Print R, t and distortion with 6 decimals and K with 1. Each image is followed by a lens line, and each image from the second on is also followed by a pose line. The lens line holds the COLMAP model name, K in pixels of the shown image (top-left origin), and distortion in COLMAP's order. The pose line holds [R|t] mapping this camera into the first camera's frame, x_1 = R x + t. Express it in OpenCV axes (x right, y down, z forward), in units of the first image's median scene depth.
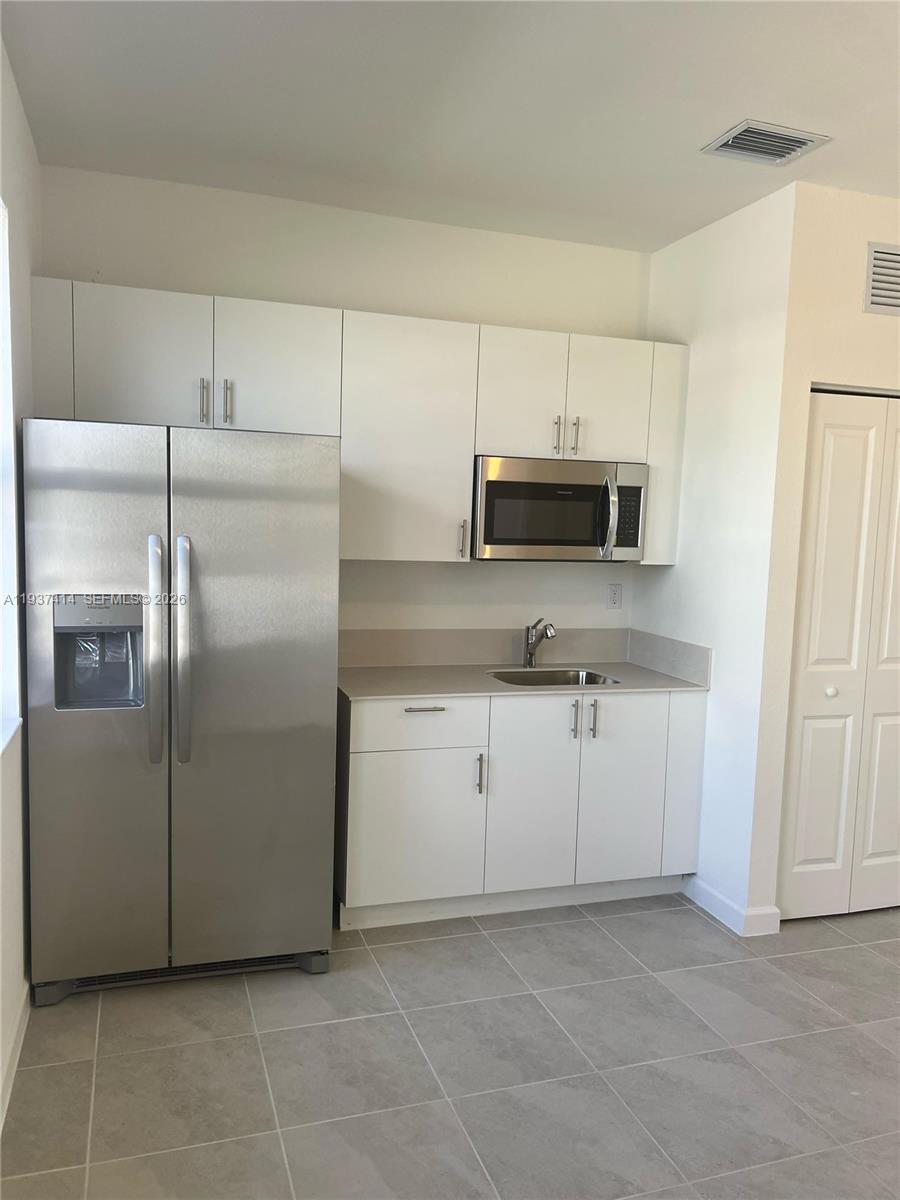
lens RADIAL K [[921.9, 0, 441.2], [0, 921.9, 615.0], [0, 0, 1]] dist [0.032013, 0.000511]
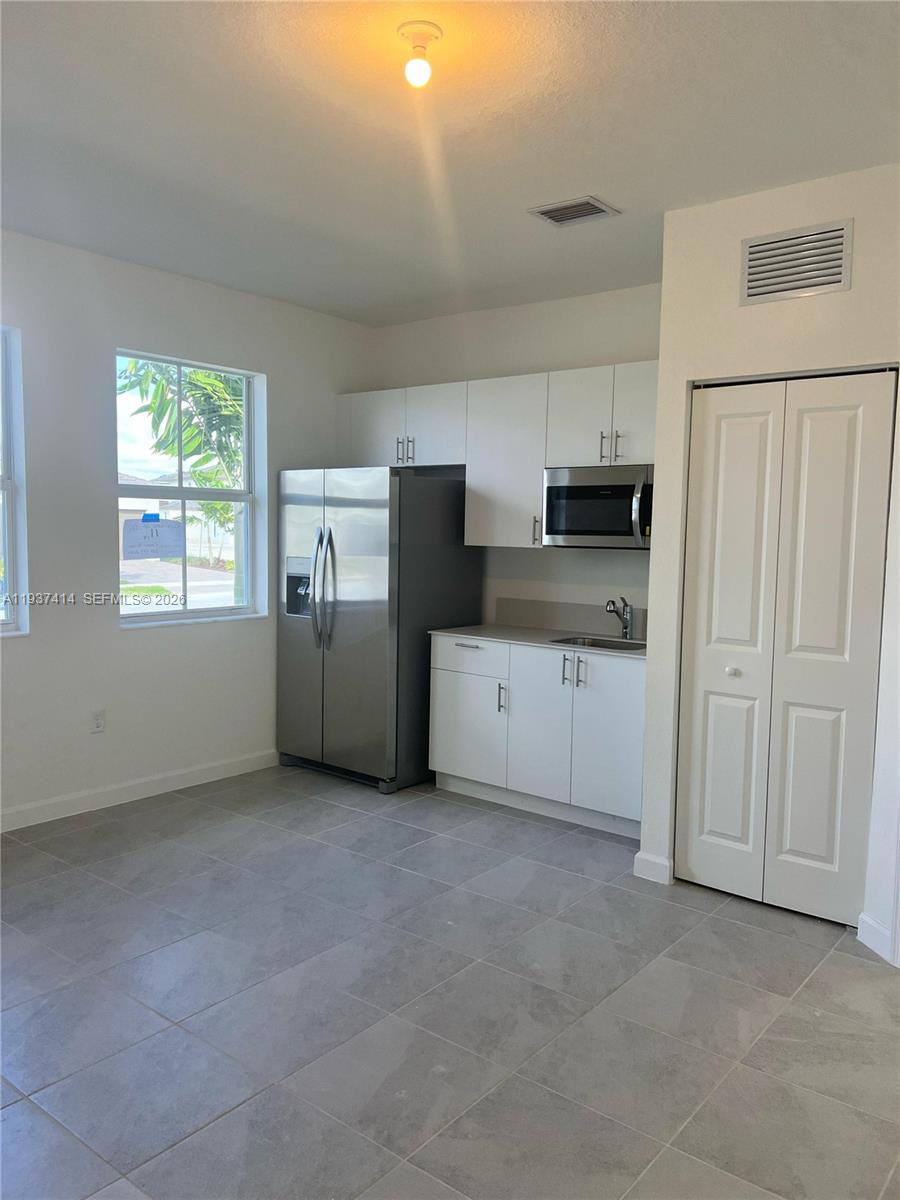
lens RADIAL K [[921.9, 0, 441.2], [0, 921.9, 615.0], [0, 0, 1]] dist [0.032013, 0.000511]
pose [[0.524090, 0.059929, -0.849552, 1.122905], [-0.091365, 0.995721, 0.013877, 0.035433], [0.846748, 0.070347, 0.527323, 0.177363]]
